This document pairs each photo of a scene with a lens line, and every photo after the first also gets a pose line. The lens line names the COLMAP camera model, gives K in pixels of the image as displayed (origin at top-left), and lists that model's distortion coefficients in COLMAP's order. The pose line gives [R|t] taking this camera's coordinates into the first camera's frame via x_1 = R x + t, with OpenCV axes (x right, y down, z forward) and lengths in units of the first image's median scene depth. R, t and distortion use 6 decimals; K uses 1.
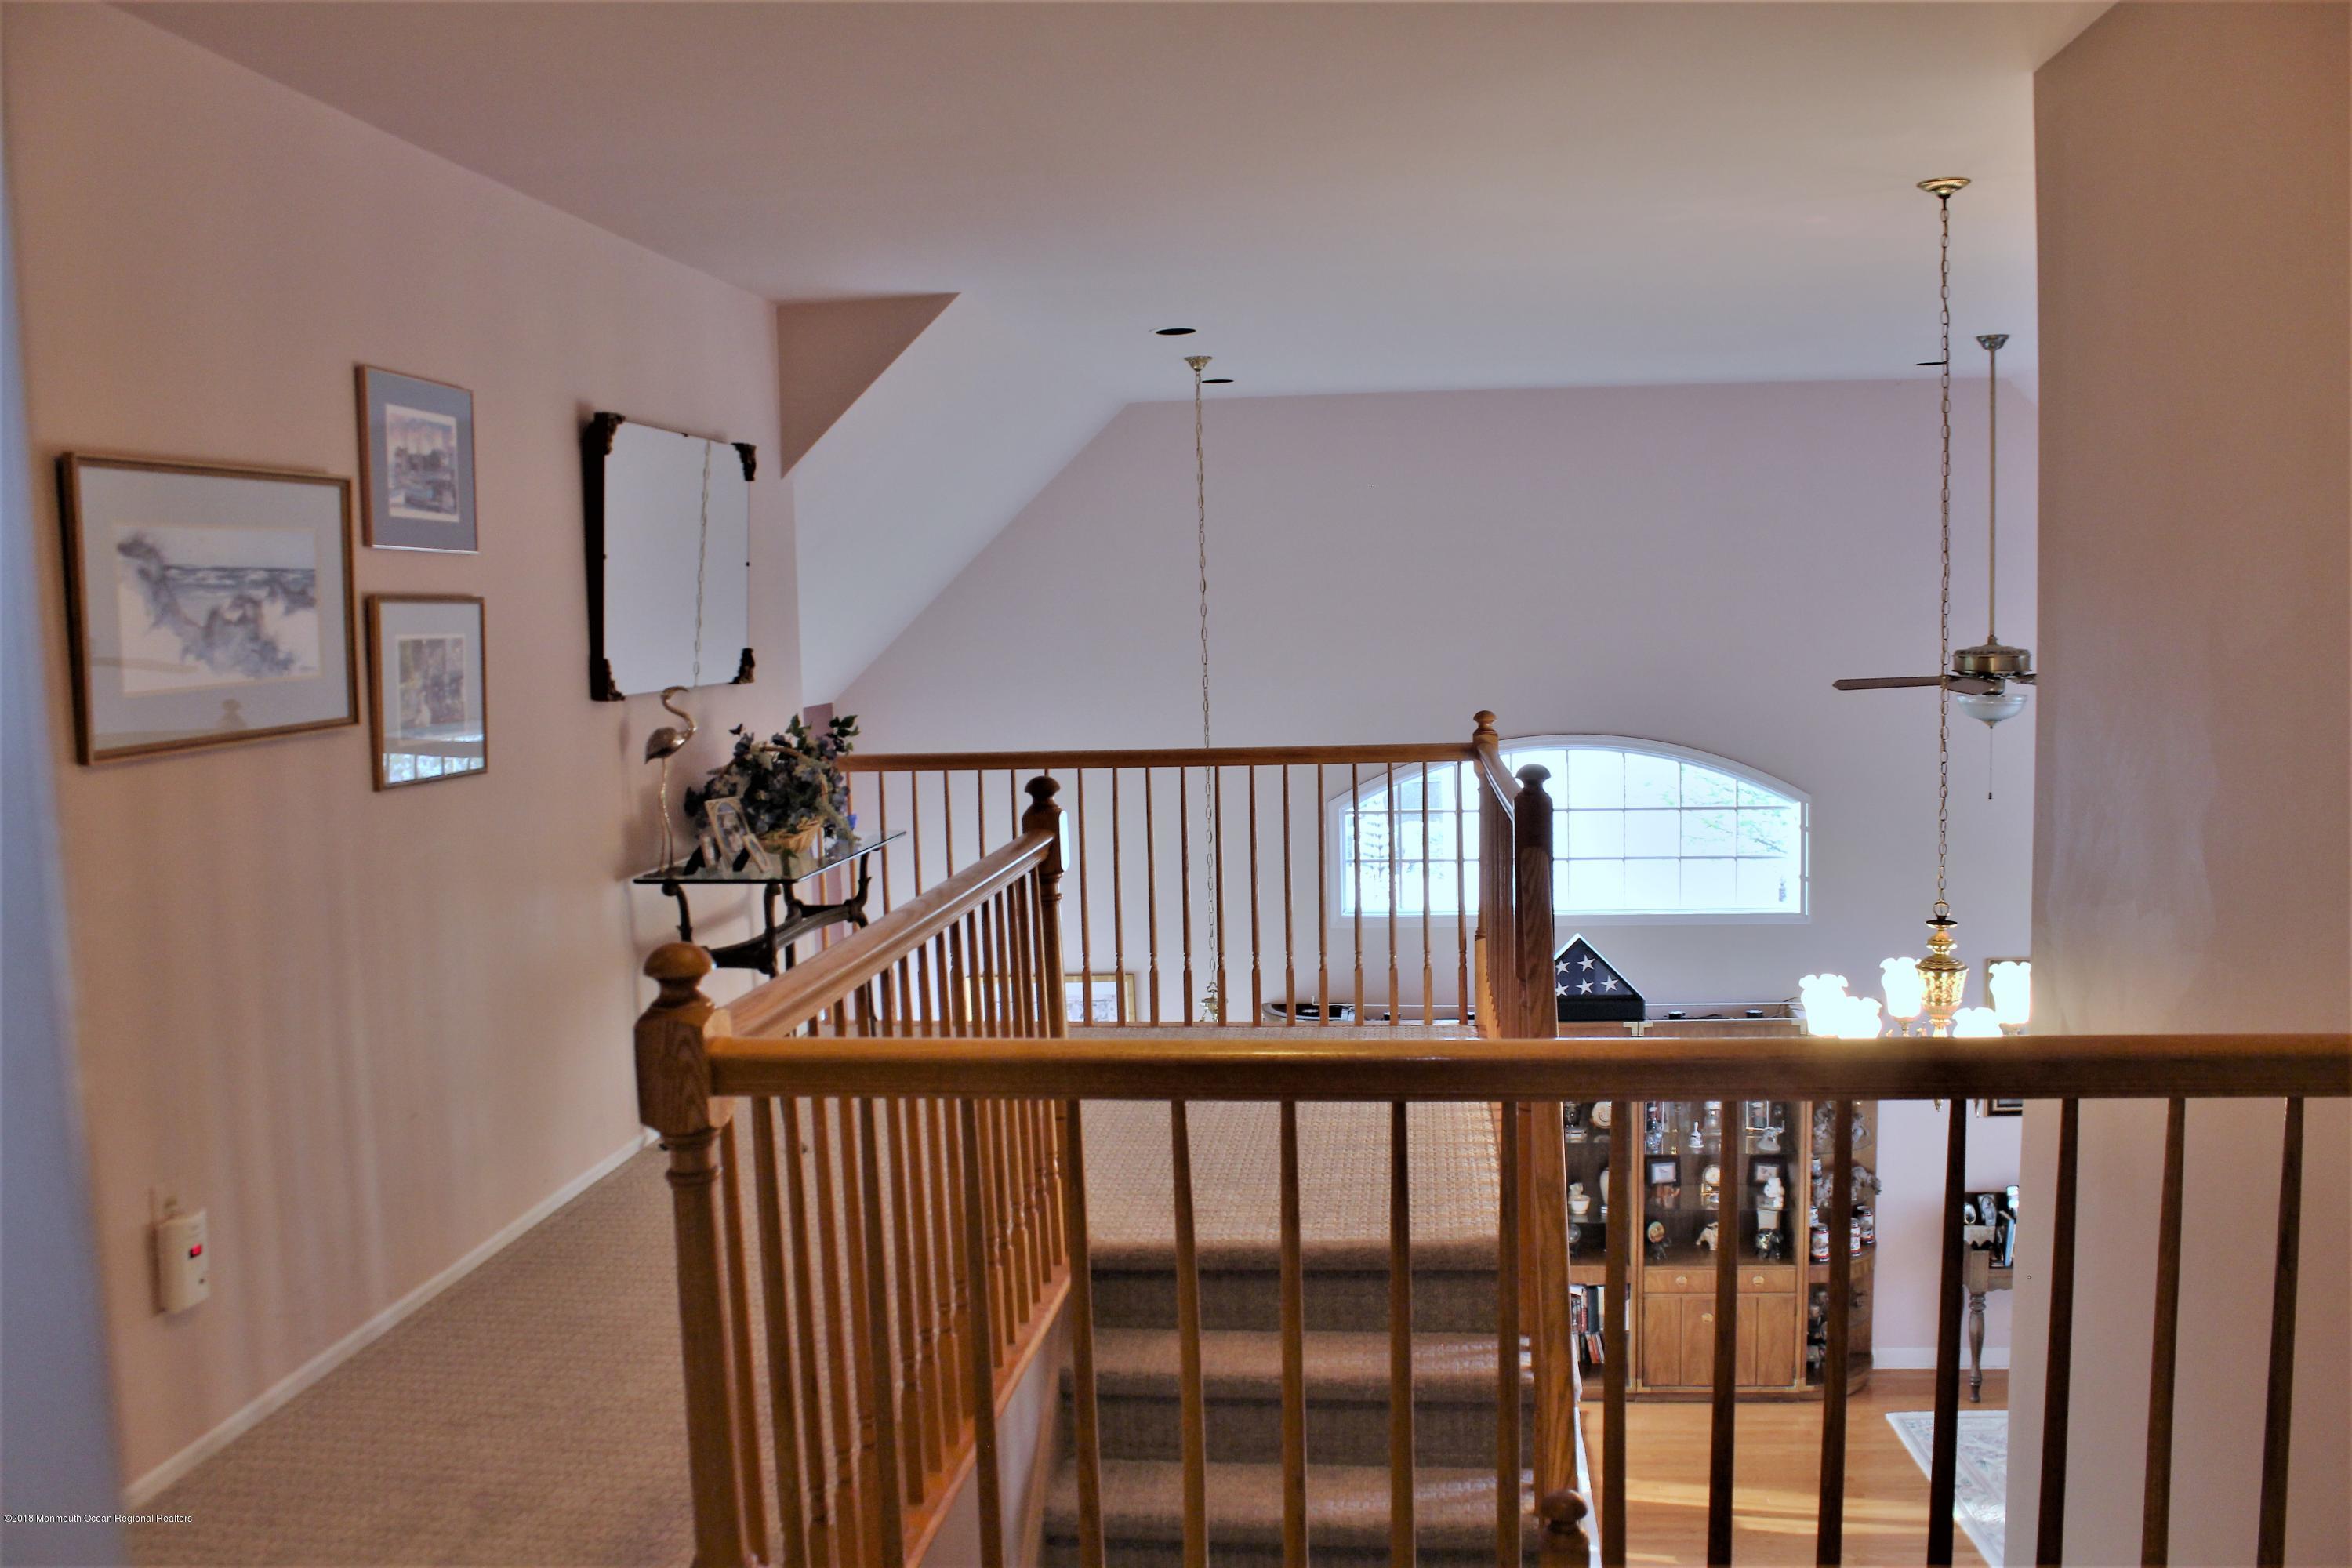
lens RADIAL K [[1969.4, 0, 1179.5], [0, 1969.4, 788.1], [0, 0, 1]] dist [-0.169183, 0.146789]
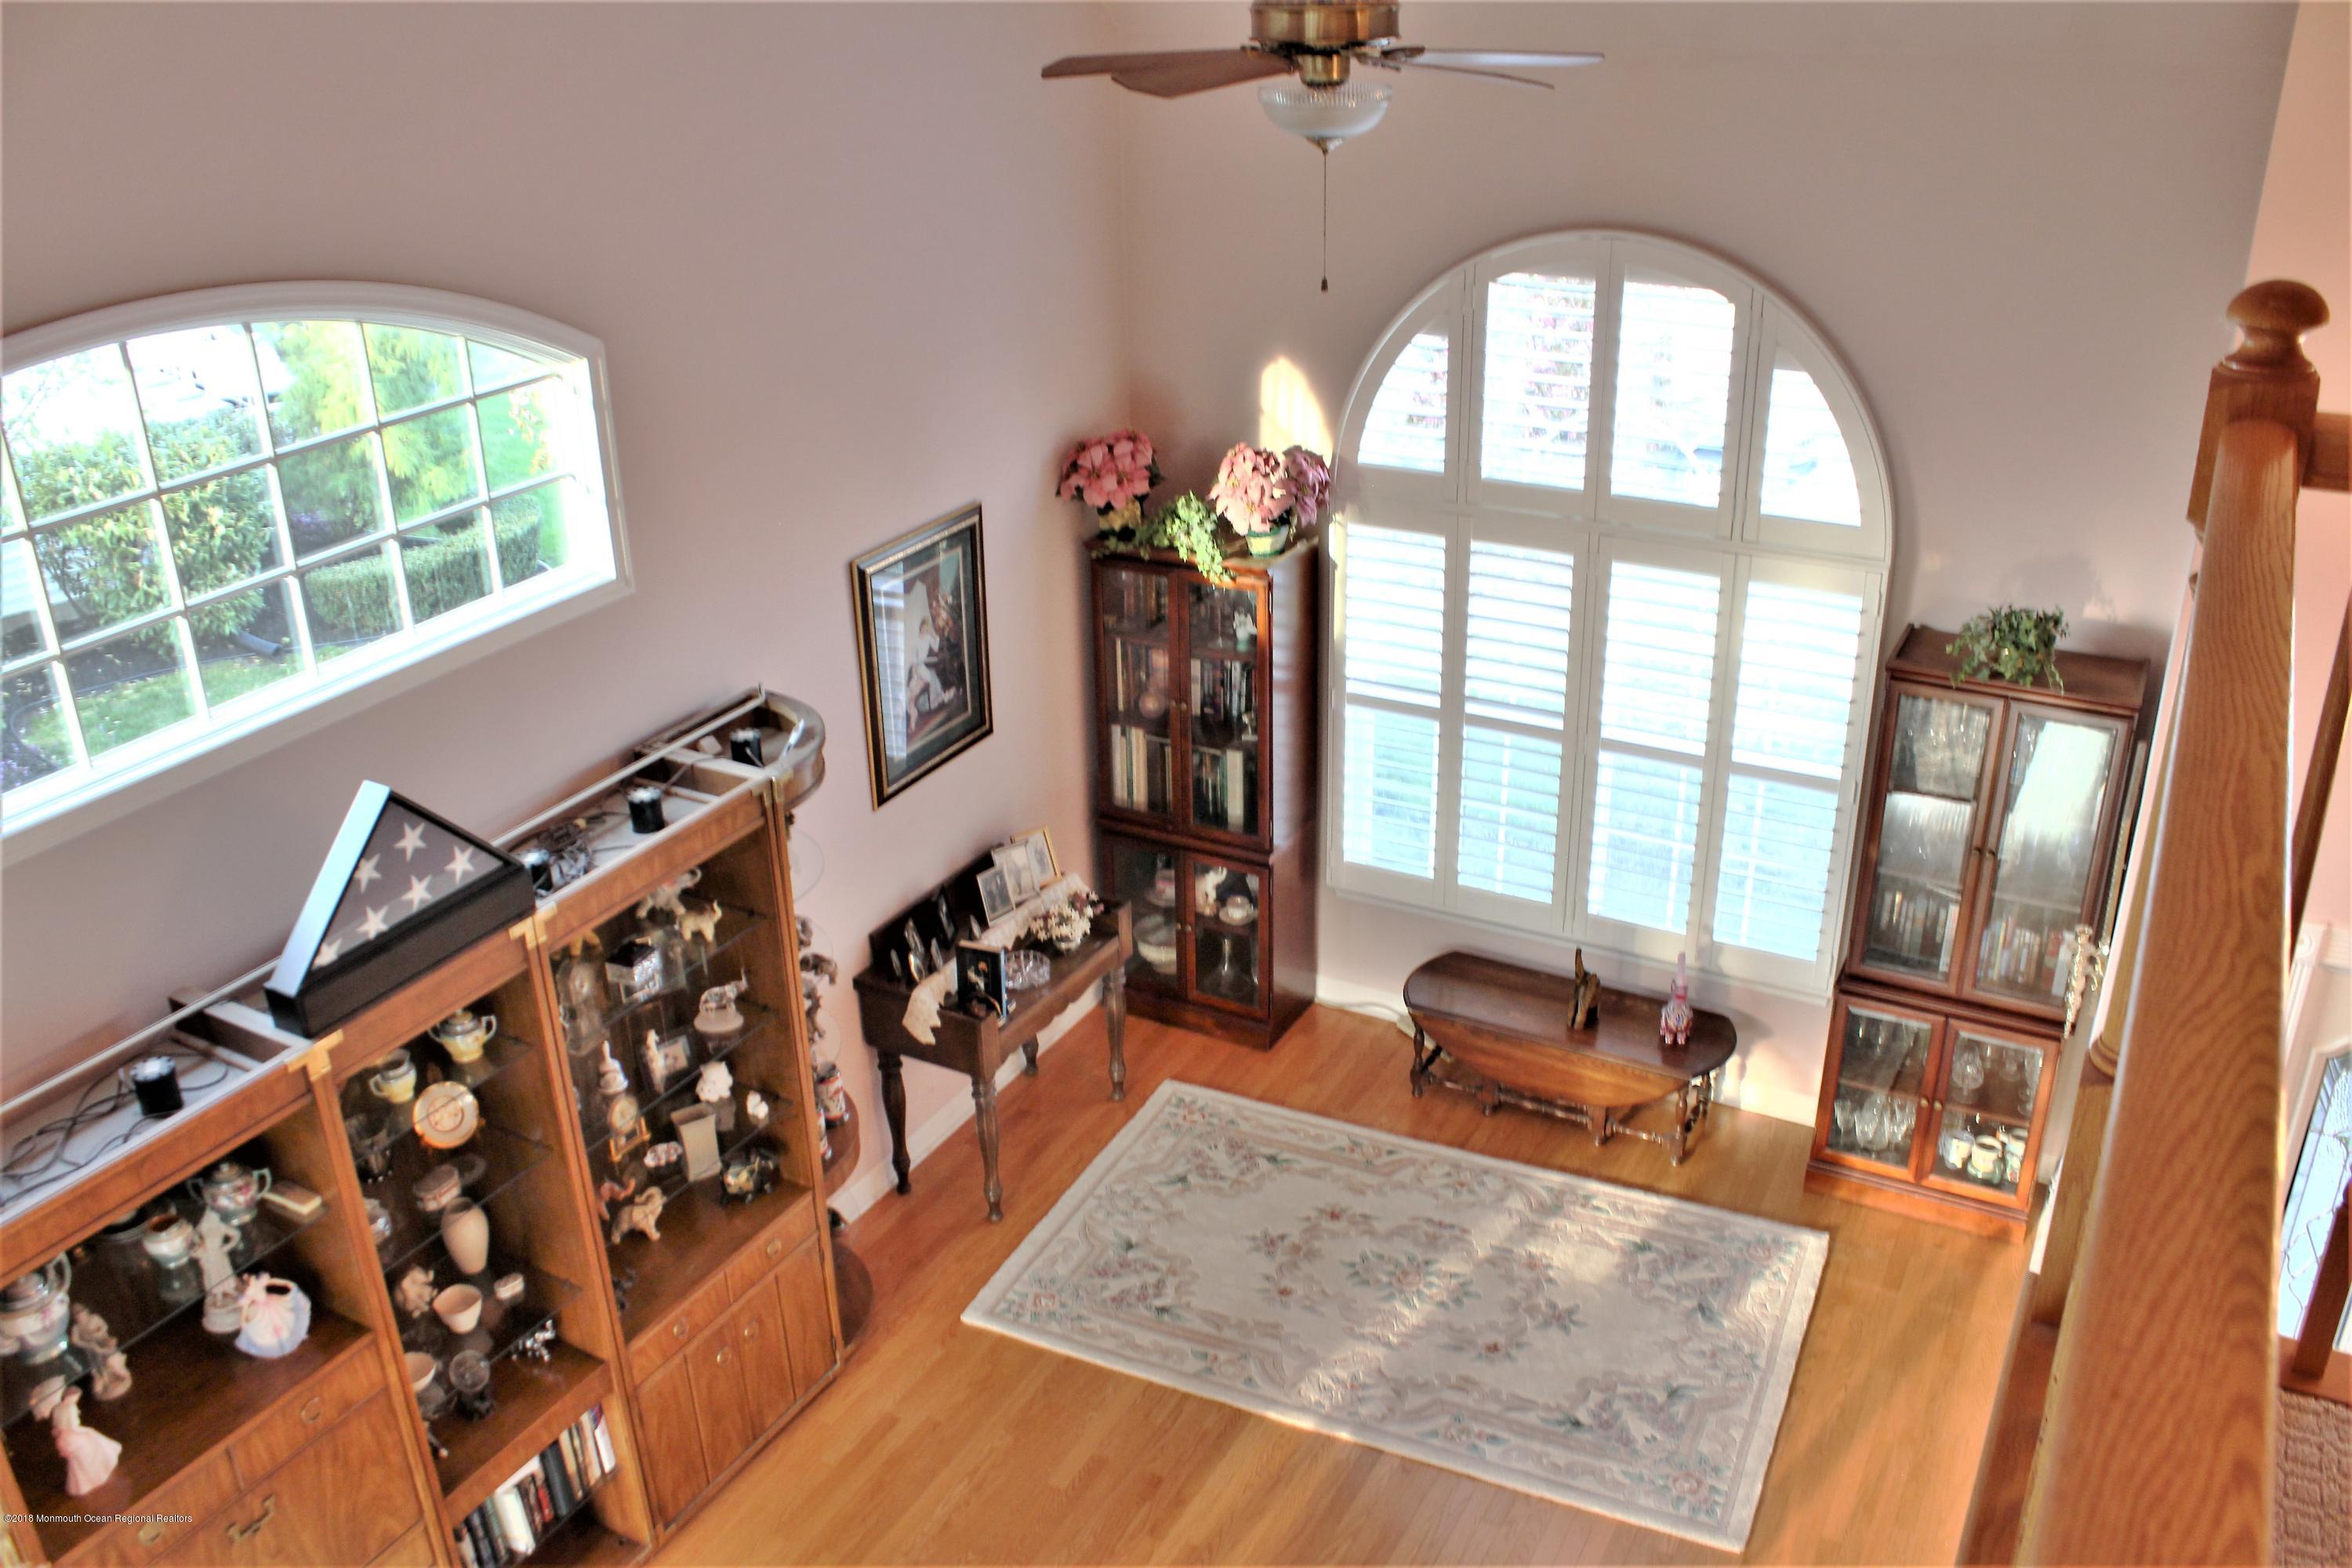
lens RADIAL K [[1969.4, 0, 1171.2], [0, 1969.4, 788.8], [0, 0, 1]] dist [-0.169183, 0.146789]
pose [[0.367484, -0.370824, 0.852904, -0.150430], [0.100144, 0.927517, 0.360116, -0.099469], [-0.924622, -0.046924, 0.377984, 1.295732]]
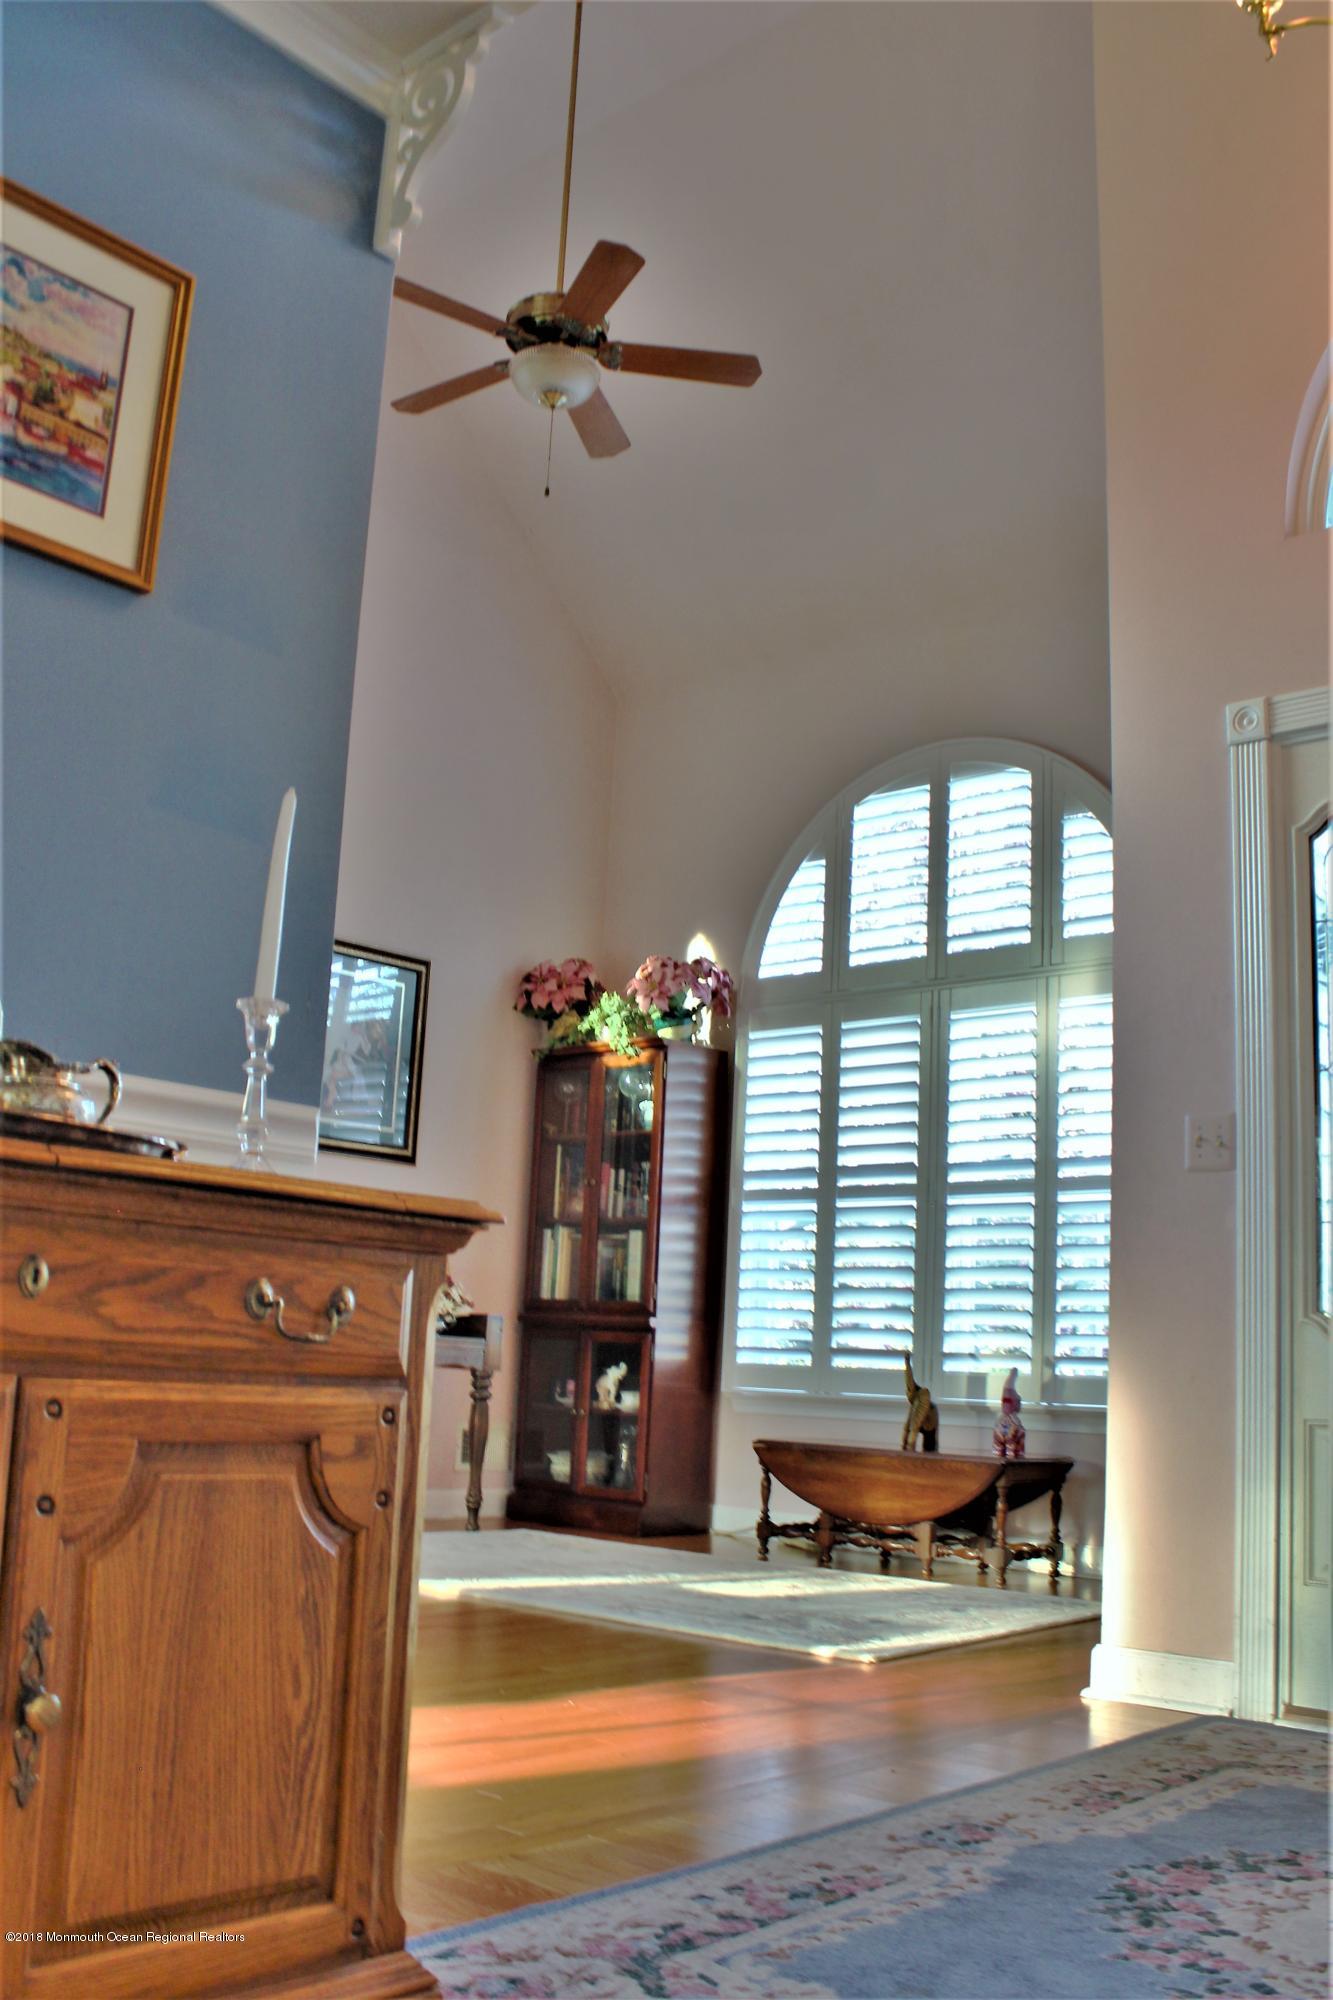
lens RADIAL K [[1864.3, 0, 667.1], [0, 1864.3, 1037.9], [0, 0, 1]] dist [-0.120727, 0.000000]
pose [[0.561593, 0.194533, 0.804220, -0.113841], [0.019785, 0.968534, -0.248095, 0.588711], [-0.827177, 0.155240, 0.540073, 0.962785]]
